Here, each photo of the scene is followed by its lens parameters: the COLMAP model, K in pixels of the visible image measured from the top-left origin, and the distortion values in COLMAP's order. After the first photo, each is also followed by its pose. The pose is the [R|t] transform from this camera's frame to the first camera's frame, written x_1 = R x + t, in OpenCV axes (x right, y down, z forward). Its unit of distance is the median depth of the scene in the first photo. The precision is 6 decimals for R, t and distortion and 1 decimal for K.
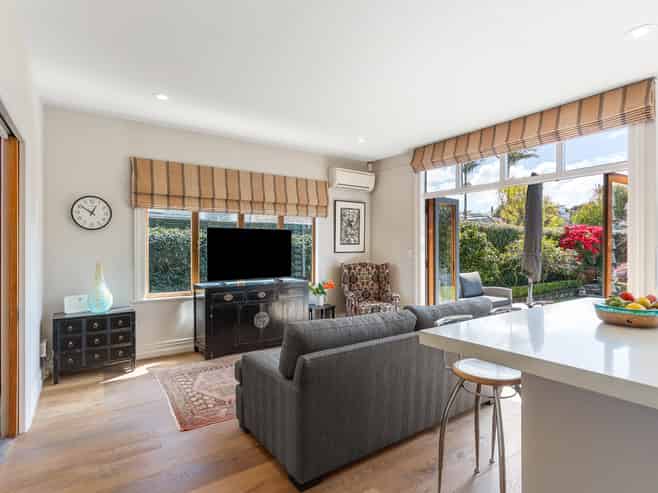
lens RADIAL K [[354.2, 0, 327.0], [0, 354.2, 247.9], [0, 0, 1]] dist [0.003397, 0.000513]
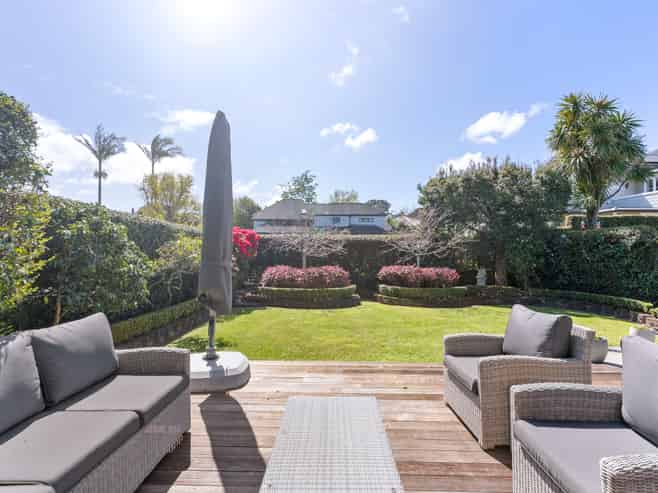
lens RADIAL K [[354.7, 0, 328.3], [0, 354.7, 244.0], [0, 0, 1]] dist [0.001629, -0.000365]
pose [[0.589165, 0.018800, 0.807794, 0.328897], [-0.000197, 0.999733, -0.023123, 0.001956], [-0.808013, 0.013464, 0.589011, 0.734409]]
